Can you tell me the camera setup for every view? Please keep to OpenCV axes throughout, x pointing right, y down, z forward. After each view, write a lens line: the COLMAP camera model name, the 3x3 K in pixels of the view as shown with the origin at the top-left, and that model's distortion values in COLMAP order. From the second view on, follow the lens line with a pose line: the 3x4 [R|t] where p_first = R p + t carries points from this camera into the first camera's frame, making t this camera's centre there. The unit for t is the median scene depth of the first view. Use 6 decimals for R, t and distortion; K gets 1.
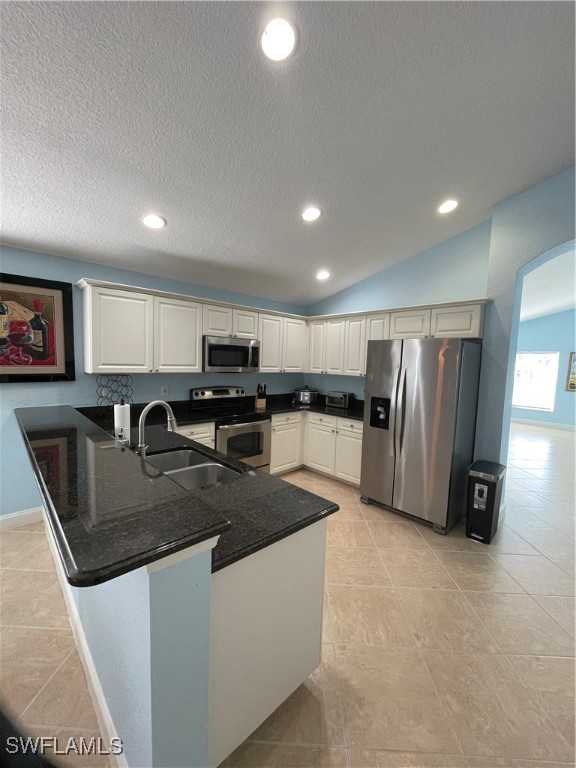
lens RADIAL K [[310.0, 0, 291.3], [0, 310.0, 385.7], [0, 0, 1]] dist [-0.000337, -0.000246]
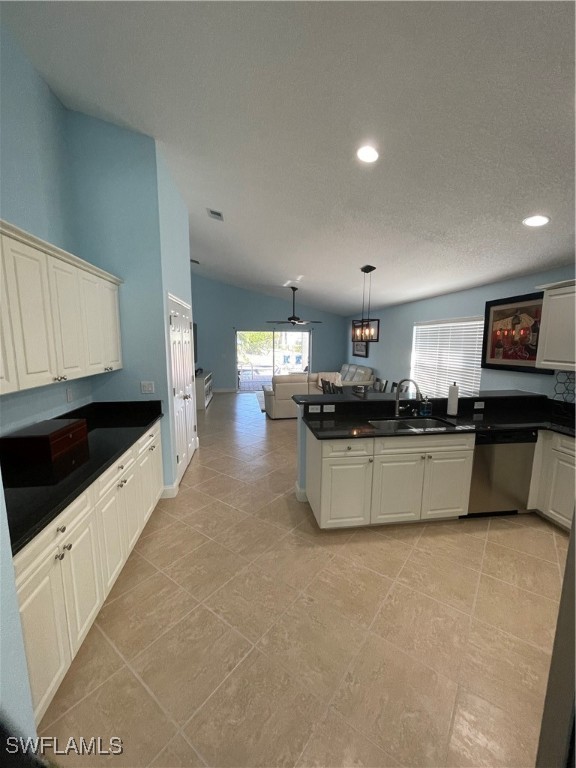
lens RADIAL K [[310.0, 0, 291.3], [0, 310.0, 385.7], [0, 0, 1]] dist [-0.000337, -0.000246]
pose [[-0.568150, 0.084998, -0.818524, 0.729857], [-0.086581, 0.982957, 0.162171, -0.073857], [0.818358, 0.163006, -0.551108, 0.803306]]
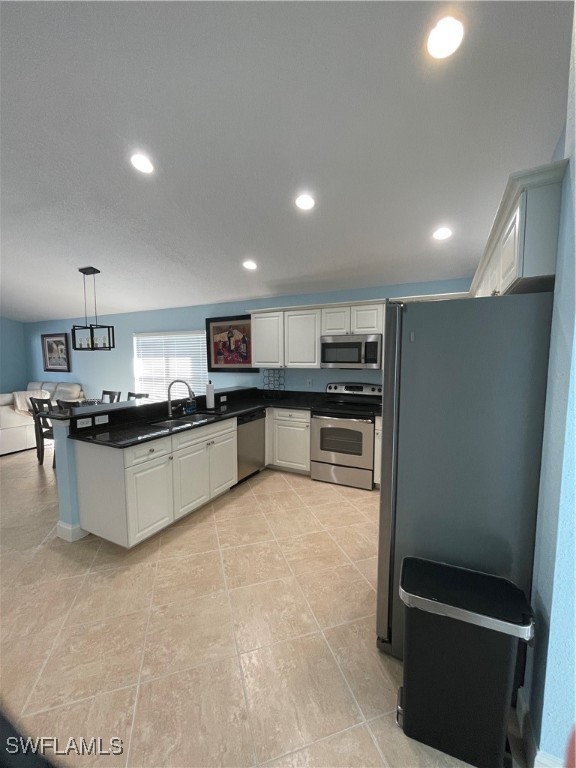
lens RADIAL K [[309.9, 0, 288.0], [0, 309.9, 384.0], [0, 0, 1]] dist [0.001020, 0.000133]
pose [[0.337085, 0.047483, -0.940276, 0.852410], [-0.063293, 0.997611, 0.027688, -0.010159], [0.939344, 0.050180, 0.339285, 0.560080]]
